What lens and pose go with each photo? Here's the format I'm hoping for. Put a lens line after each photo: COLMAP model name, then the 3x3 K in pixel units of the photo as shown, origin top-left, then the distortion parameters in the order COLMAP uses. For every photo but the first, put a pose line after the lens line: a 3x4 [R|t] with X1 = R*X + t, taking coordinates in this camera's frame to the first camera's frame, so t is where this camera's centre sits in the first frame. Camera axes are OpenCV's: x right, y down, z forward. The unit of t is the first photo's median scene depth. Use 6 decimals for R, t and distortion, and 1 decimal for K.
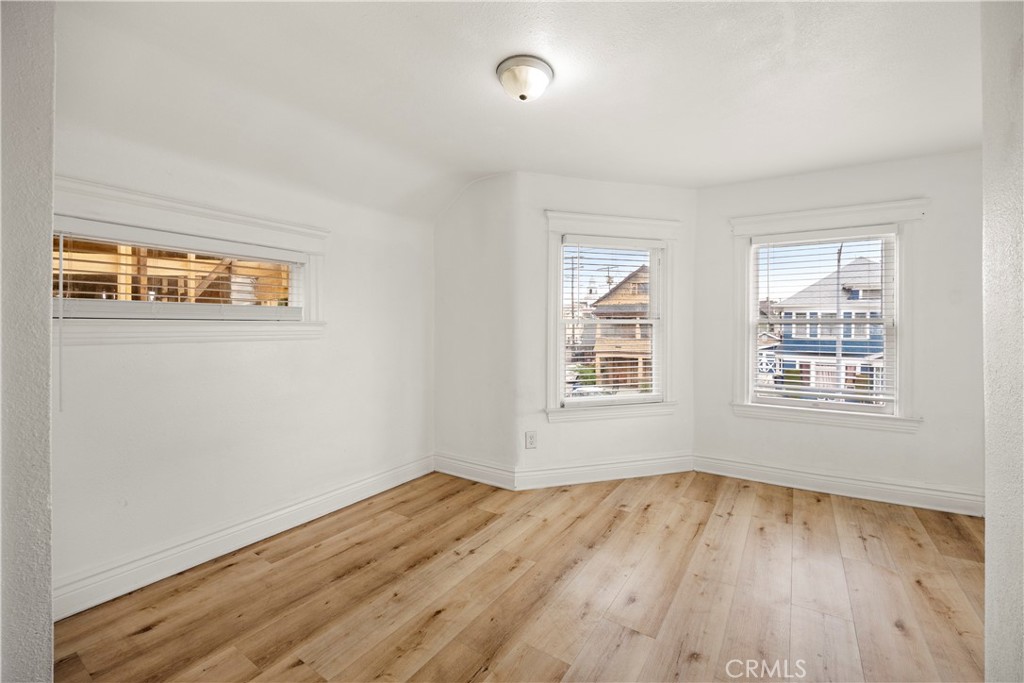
lens RADIAL K [[425.8, 0, 520.8], [0, 425.8, 334.2], [0, 0, 1]] dist [-0.002999, -0.000452]
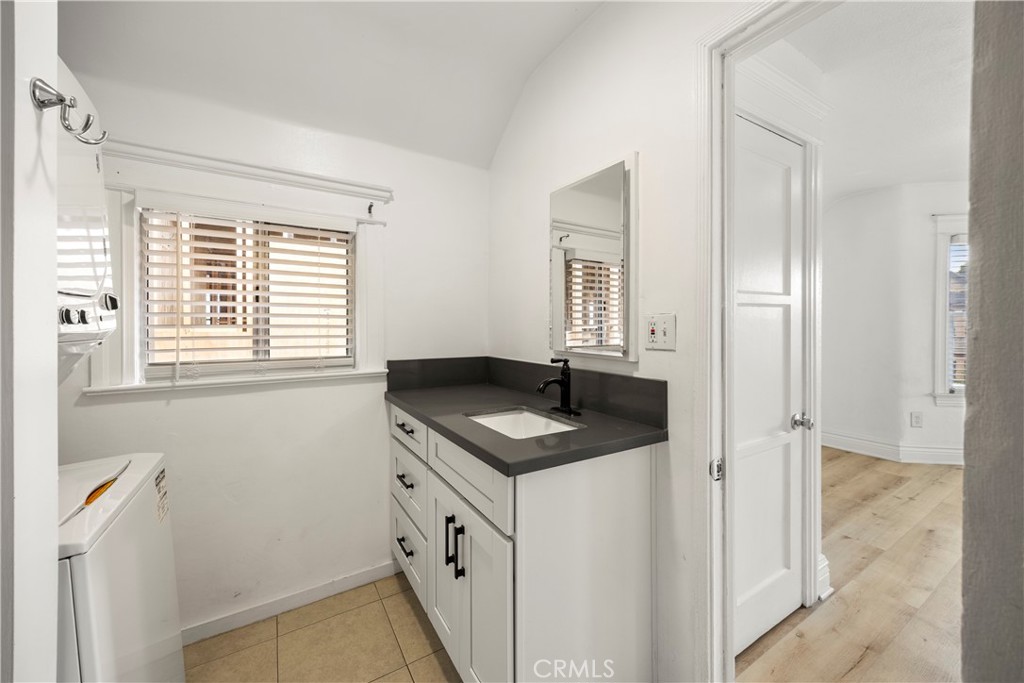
lens RADIAL K [[390.8, 0, 513.7], [0, 390.8, 328.8], [0, 0, 1]] dist [-0.001923, -0.000248]
pose [[0.901095, -0.002064, -0.433617, -0.529425], [0.000462, 0.999993, -0.003801, 0.011604], [0.433621, 0.003224, 0.901089, -0.427840]]
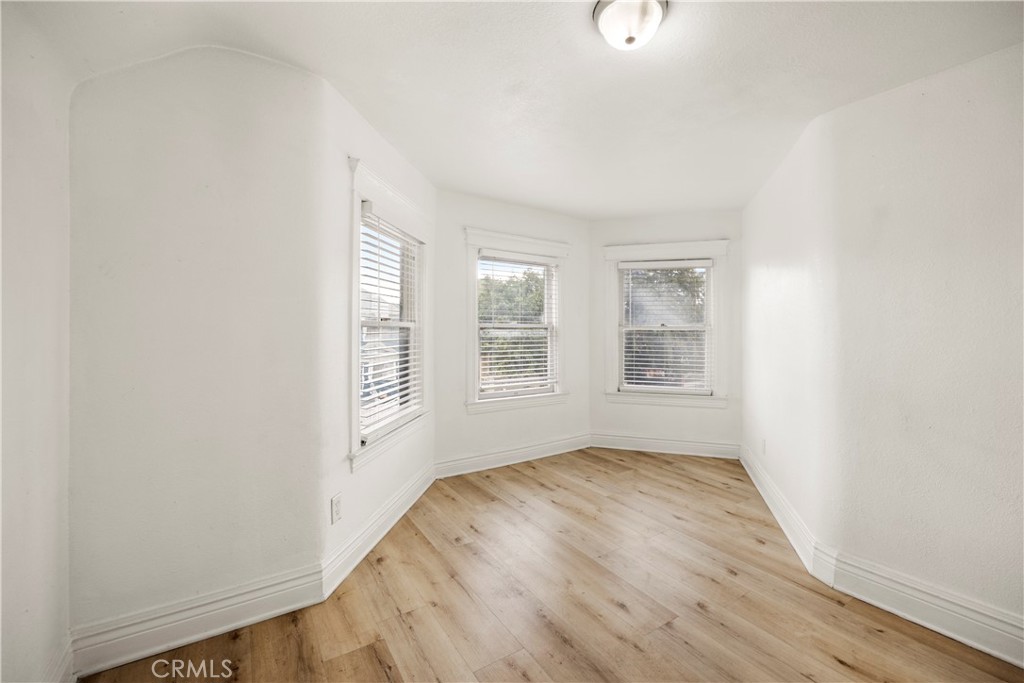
lens RADIAL K [[425.8, 0, 514.7], [0, 425.8, 332.5], [0, 0, 1]] dist [-0.002999, -0.000452]
pose [[0.401989, -0.003080, 0.915639, -0.490342], [0.010016, 0.999949, -0.001033, -0.013672], [-0.915590, 0.009587, 0.402000, 0.533236]]
